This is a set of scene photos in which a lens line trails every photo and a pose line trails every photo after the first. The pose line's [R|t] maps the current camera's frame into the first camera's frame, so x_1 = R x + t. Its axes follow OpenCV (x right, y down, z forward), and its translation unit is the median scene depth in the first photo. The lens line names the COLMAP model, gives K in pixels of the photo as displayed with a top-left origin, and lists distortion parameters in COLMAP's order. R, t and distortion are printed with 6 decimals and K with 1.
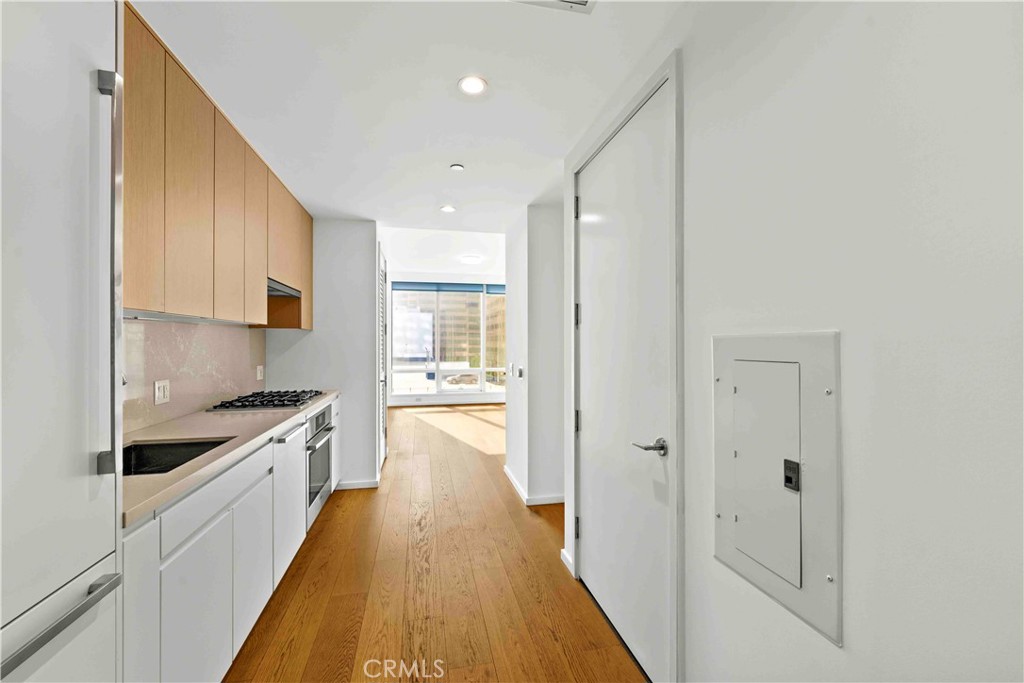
lens RADIAL K [[414.9, 0, 512.0], [0, 414.9, 341.5], [0, 0, 1]] dist [0.000978, 0.000083]
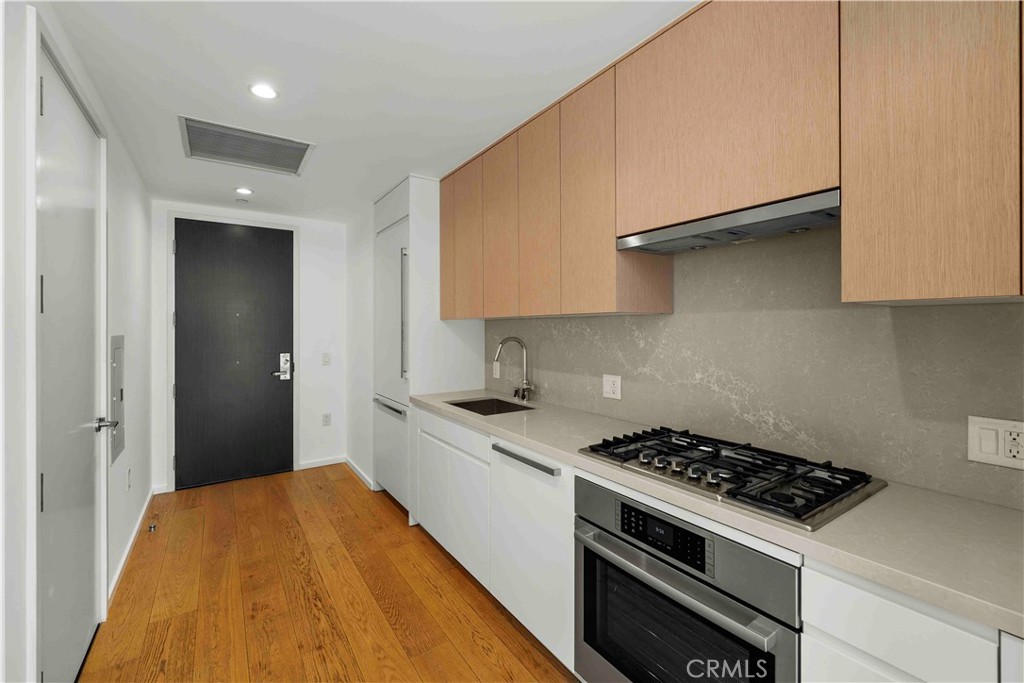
lens RADIAL K [[429.2, 0, 492.9], [0, 429.2, 327.8], [0, 0, 1]] dist [0.000690, 0.000019]
pose [[-0.941029, 0.002464, -0.338317, -0.248348], [0.004726, 0.999972, -0.005863, -0.016361], [0.338293, -0.007116, -0.941014, 2.036570]]
